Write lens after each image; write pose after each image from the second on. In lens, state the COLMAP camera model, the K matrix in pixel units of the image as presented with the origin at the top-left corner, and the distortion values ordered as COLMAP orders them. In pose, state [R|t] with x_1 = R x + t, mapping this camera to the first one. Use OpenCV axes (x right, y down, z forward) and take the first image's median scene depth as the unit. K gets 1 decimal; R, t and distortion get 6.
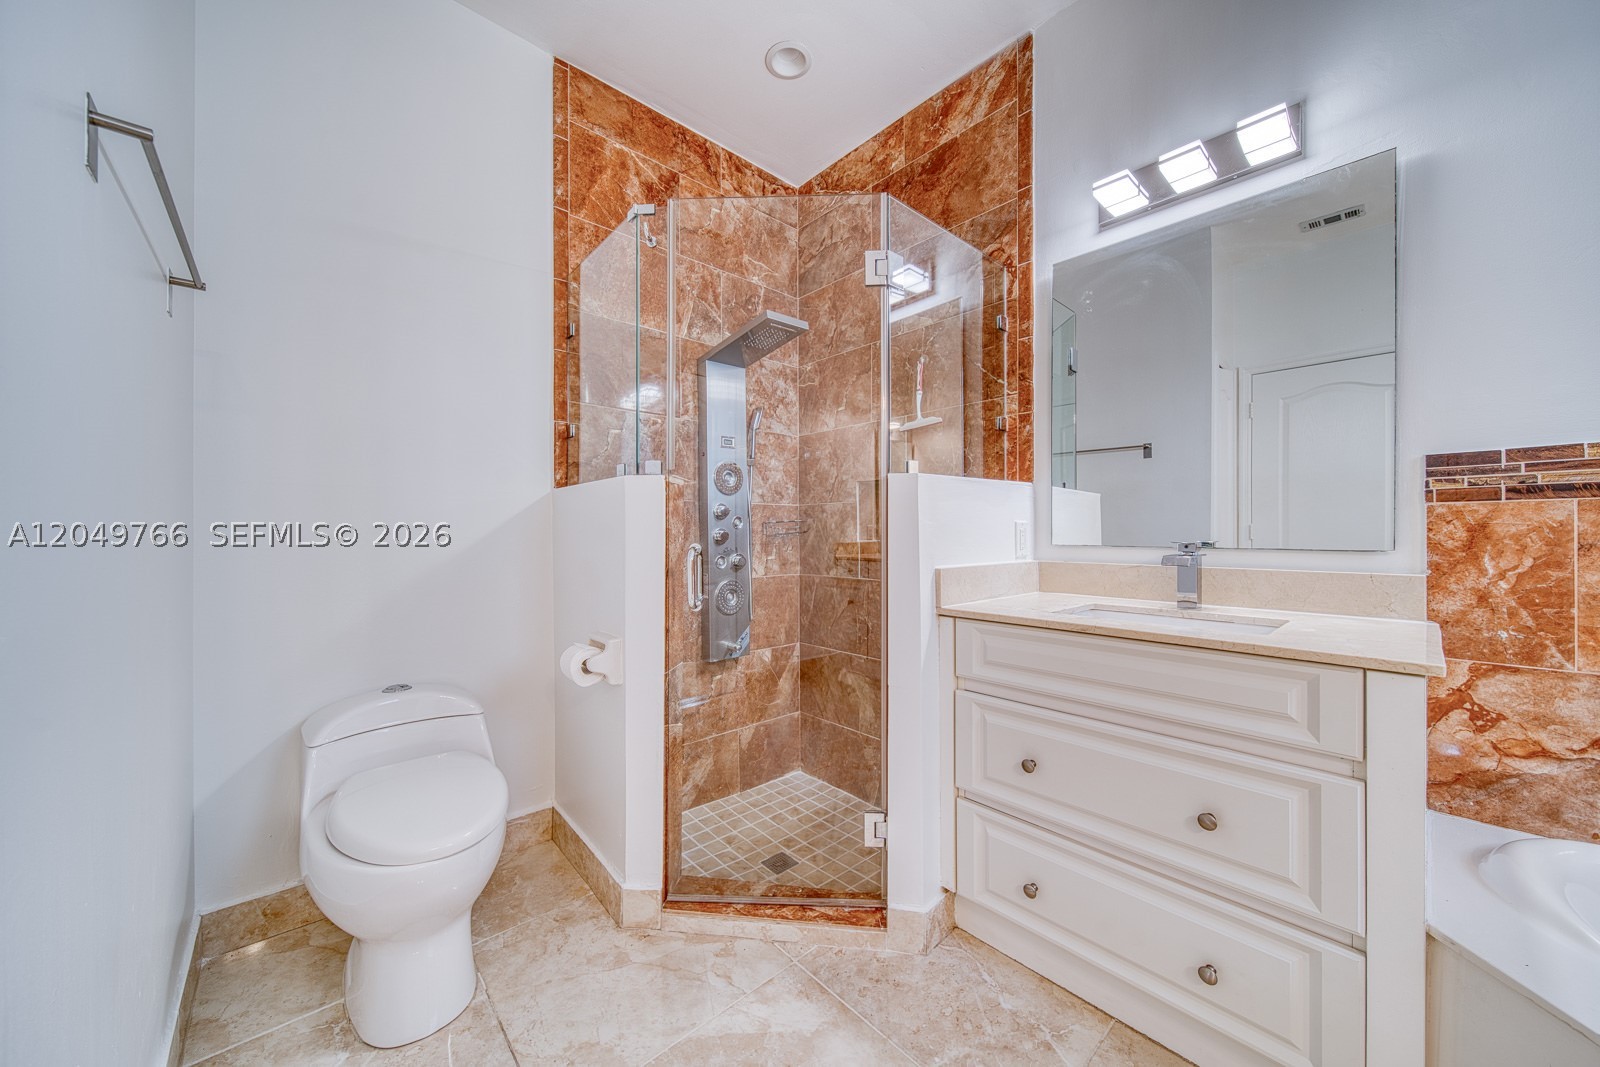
lens RADIAL K [[568.4, 0, 800.5], [0, 568.4, 533.4], [0, 0, 1]] dist [0.000812, -0.000745]
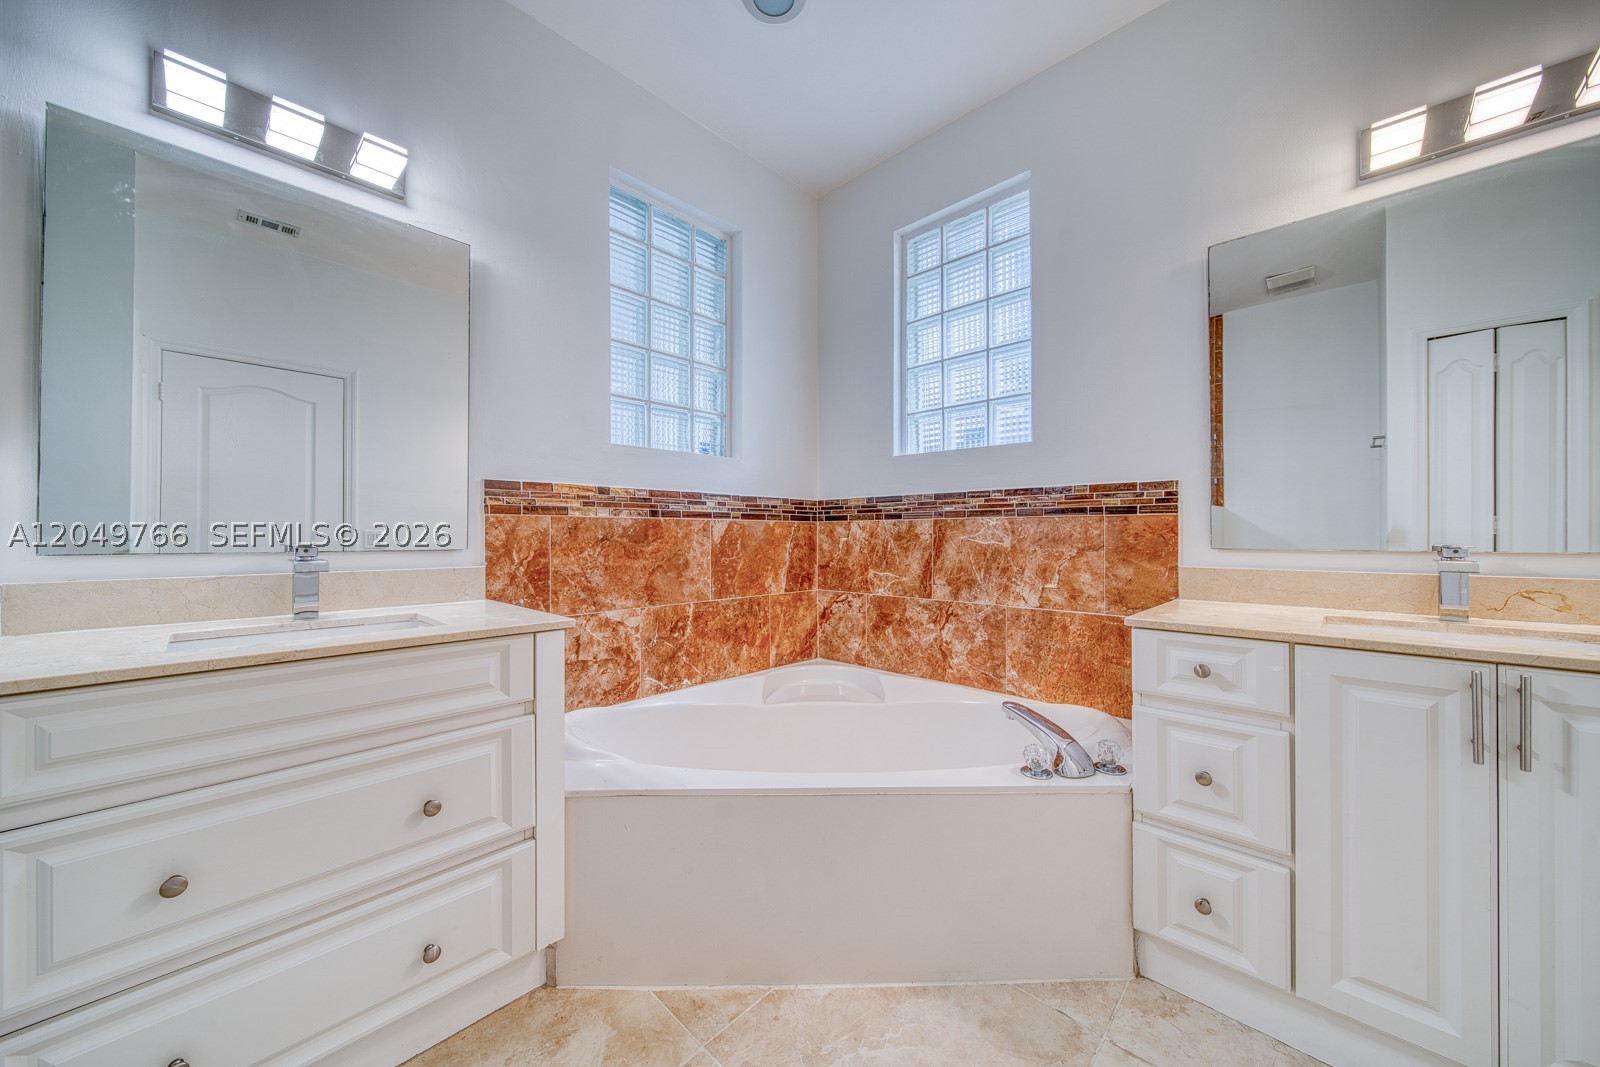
lens RADIAL K [[568.4, 0, 800.6], [0, 568.4, 531.7], [0, 0, 1]] dist [0.000812, -0.000745]
pose [[-0.073832, 0.006327, 0.997251, -0.347400], [0.001535, 0.999979, -0.006231, -0.000577], [-0.997270, 0.001071, -0.073840, 0.345840]]
